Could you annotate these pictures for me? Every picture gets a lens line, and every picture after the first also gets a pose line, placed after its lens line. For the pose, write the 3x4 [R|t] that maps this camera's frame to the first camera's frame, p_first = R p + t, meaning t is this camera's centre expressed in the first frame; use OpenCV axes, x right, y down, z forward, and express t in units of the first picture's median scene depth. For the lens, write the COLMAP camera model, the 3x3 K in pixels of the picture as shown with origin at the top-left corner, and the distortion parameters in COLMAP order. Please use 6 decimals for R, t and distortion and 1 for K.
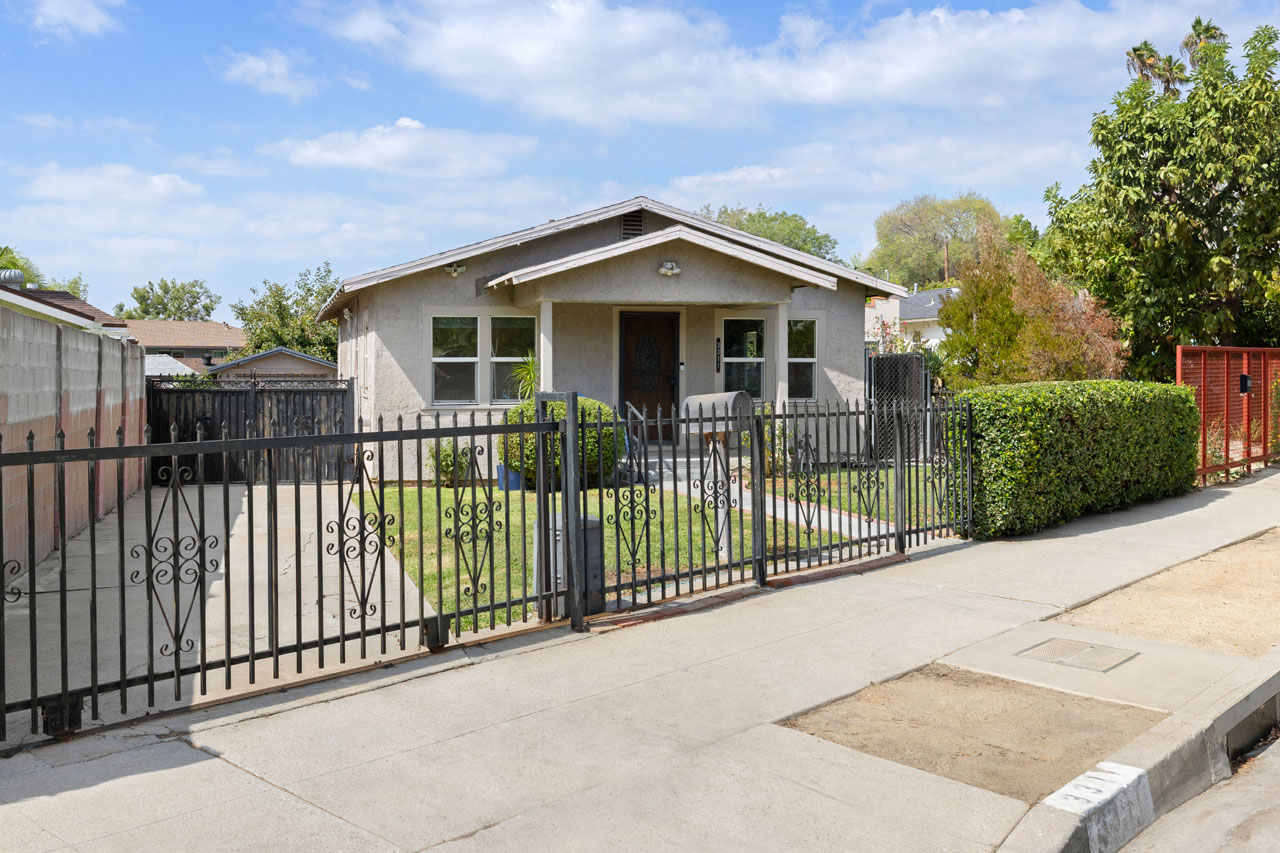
lens RADIAL K [[937.6, 0, 640.0], [0, 937.6, 426.5], [0, 0, 1]] dist [-0.004819, -0.000934]
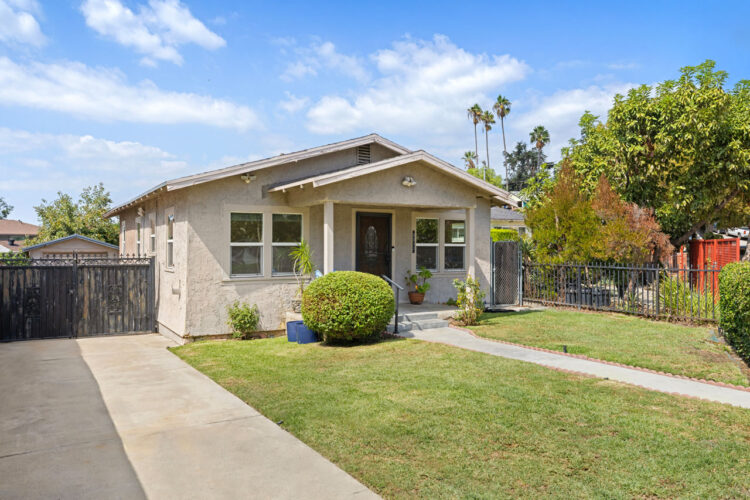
lens RADIAL K [[483.2, 0, 377.3], [0, 483.2, 262.9], [0, 0, 1]] dist [0.003825, -0.000013]
pose [[0.976399, -0.003434, 0.215948, -0.152097], [0.010104, 0.999505, -0.029792, -0.019758], [-0.215739, 0.031271, 0.975950, 0.255870]]
